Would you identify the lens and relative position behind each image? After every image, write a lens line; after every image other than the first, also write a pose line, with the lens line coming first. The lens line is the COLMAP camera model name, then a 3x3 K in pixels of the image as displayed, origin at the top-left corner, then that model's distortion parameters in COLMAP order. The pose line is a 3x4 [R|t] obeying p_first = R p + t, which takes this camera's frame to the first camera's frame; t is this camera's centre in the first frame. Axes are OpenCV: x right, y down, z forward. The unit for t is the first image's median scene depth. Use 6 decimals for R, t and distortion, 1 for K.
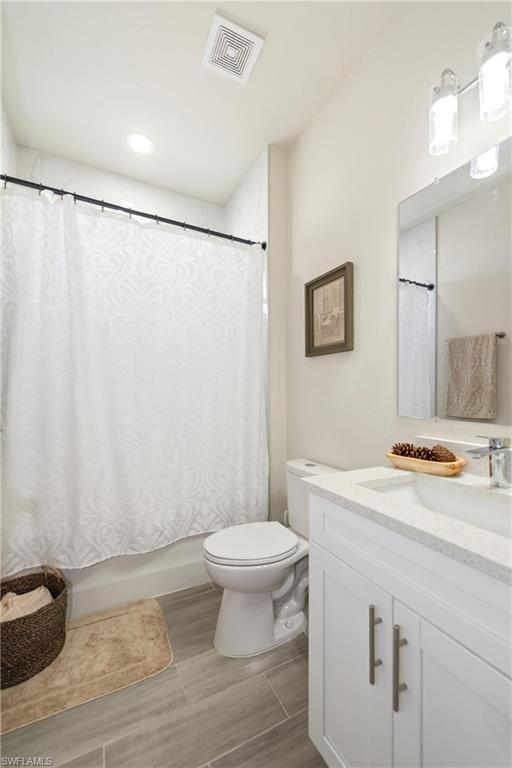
lens RADIAL K [[310.6, 0, 261.8], [0, 310.6, 398.4], [0, 0, 1]] dist [0.007337, -0.002531]
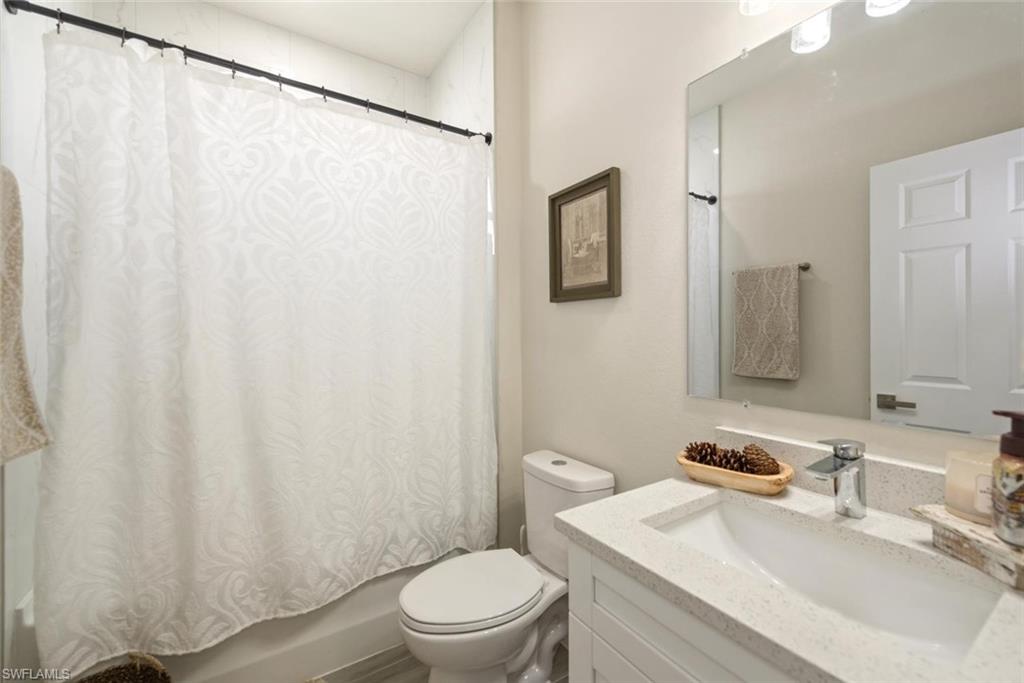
lens RADIAL K [[414.1, 0, 512.9], [0, 414.1, 337.2], [0, 0, 1]] dist [0.007337, -0.002531]
pose [[0.996994, -0.005767, 0.077258, -0.014674], [0.005815, 0.999983, -0.000398, -0.066563], [-0.077255, 0.000846, 0.997011, 0.109550]]
